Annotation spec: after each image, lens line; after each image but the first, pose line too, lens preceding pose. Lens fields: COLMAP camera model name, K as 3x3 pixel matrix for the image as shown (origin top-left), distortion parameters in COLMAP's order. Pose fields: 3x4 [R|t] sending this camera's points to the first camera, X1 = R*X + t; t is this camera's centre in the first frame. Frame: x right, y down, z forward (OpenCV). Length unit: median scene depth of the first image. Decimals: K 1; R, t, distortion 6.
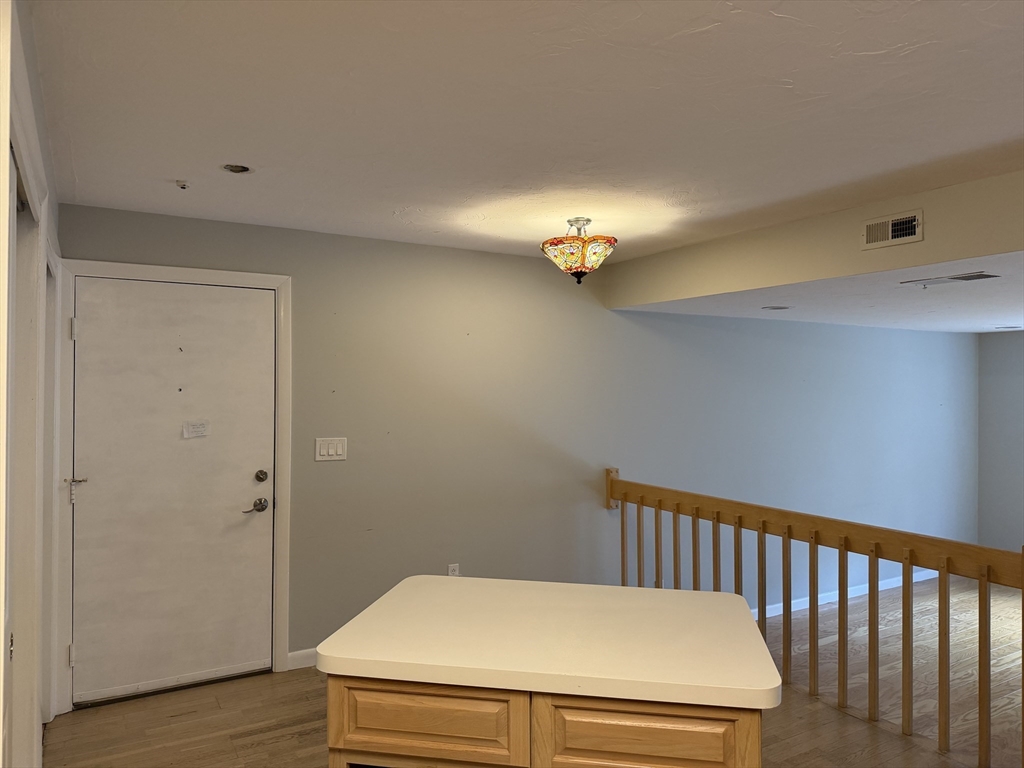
lens RADIAL K [[717.3, 0, 521.8], [0, 717.3, 391.4], [0, 0, 1]] dist [0.123633, -0.163884]
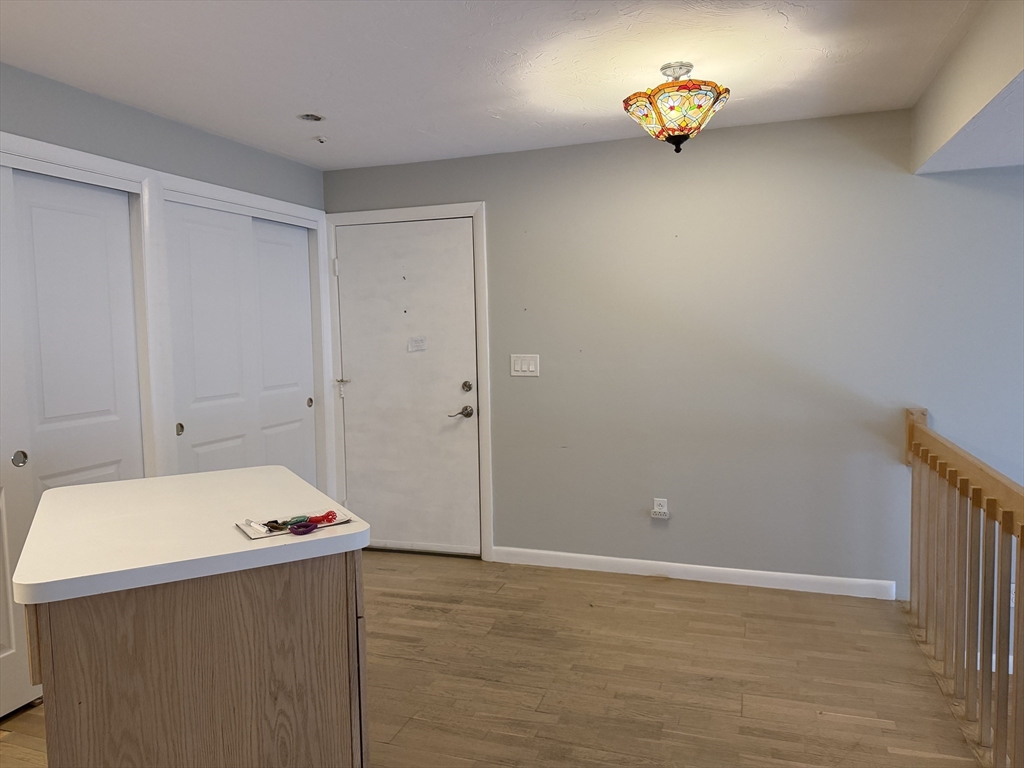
lens RADIAL K [[715.2, 0, 512.0], [0, 715.2, 384.0], [0, 0, 1]] dist [0.095421, -0.119301]
pose [[0.646784, 0.041802, -0.761527, 0.571427], [0.019331, 0.997277, 0.071161, 0.037513], [0.762428, -0.060747, 0.644215, 0.365605]]
